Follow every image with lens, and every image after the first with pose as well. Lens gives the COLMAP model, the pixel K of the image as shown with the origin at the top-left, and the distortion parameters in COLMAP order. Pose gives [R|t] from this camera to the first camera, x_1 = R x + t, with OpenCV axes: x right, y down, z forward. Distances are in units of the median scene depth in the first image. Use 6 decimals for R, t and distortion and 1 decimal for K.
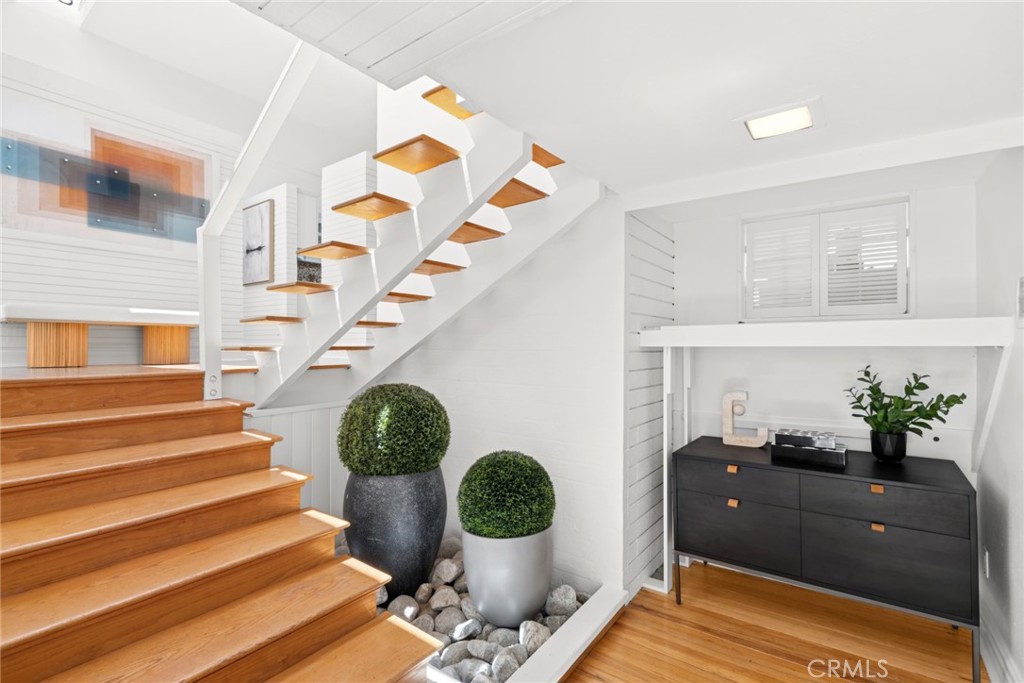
lens RADIAL K [[466.8, 0, 512.0], [0, 466.8, 341.5], [0, 0, 1]] dist [0.002374, 0.000600]
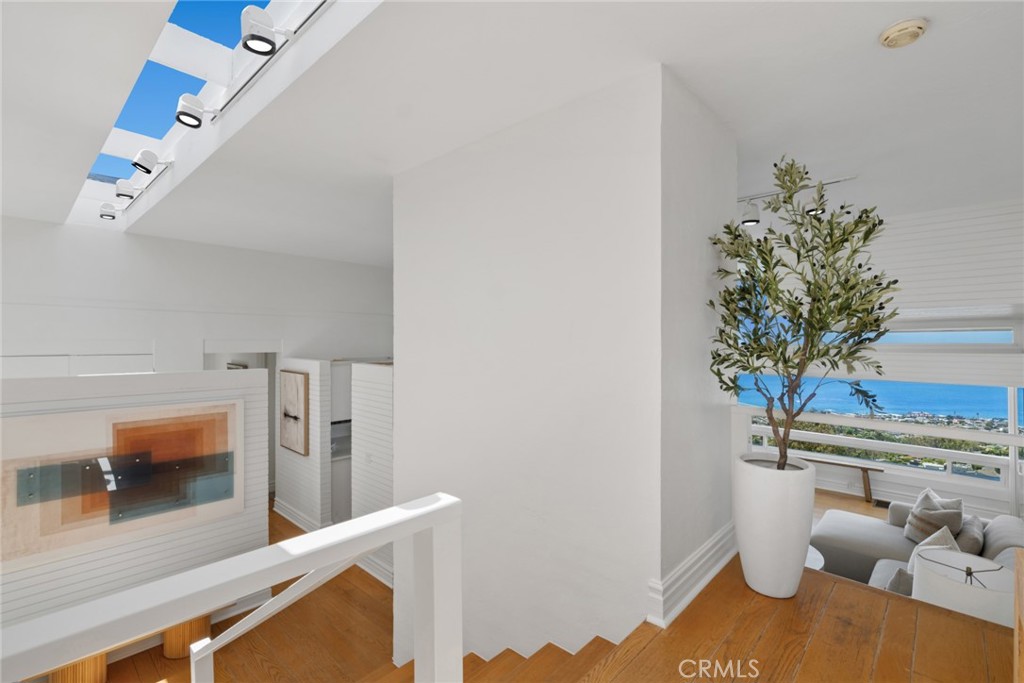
lens RADIAL K [[466.8, 0, 512.0], [0, 466.8, 341.5], [0, 0, 1]] dist [0.002374, 0.000600]
pose [[0.993509, 0.005207, -0.113634, 0.051404], [-0.003414, 0.999867, 0.015971, -0.708443], [0.113702, -0.015480, 0.993394, 0.131685]]
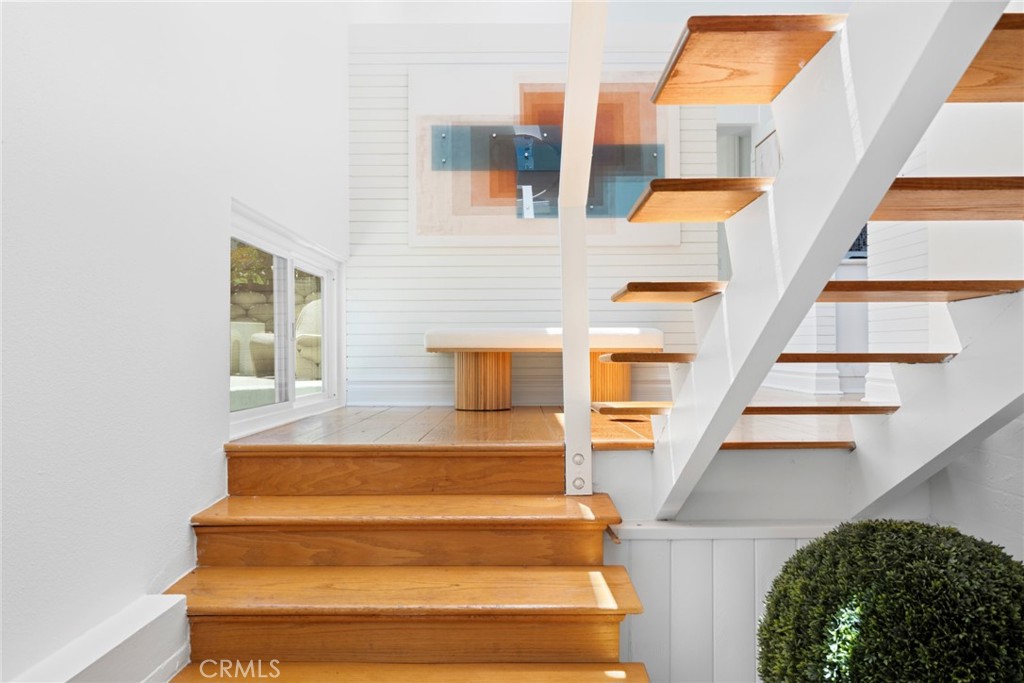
lens RADIAL K [[742.0, 0, 512.0], [0, 742.0, 341.5], [0, 0, 1]] dist [-0.000082, -0.003307]
pose [[0.587451, -0.011753, -0.809174, 0.035850], [0.010199, 0.999923, -0.007119, -0.046365], [0.809195, -0.004071, 0.587526, 0.332150]]
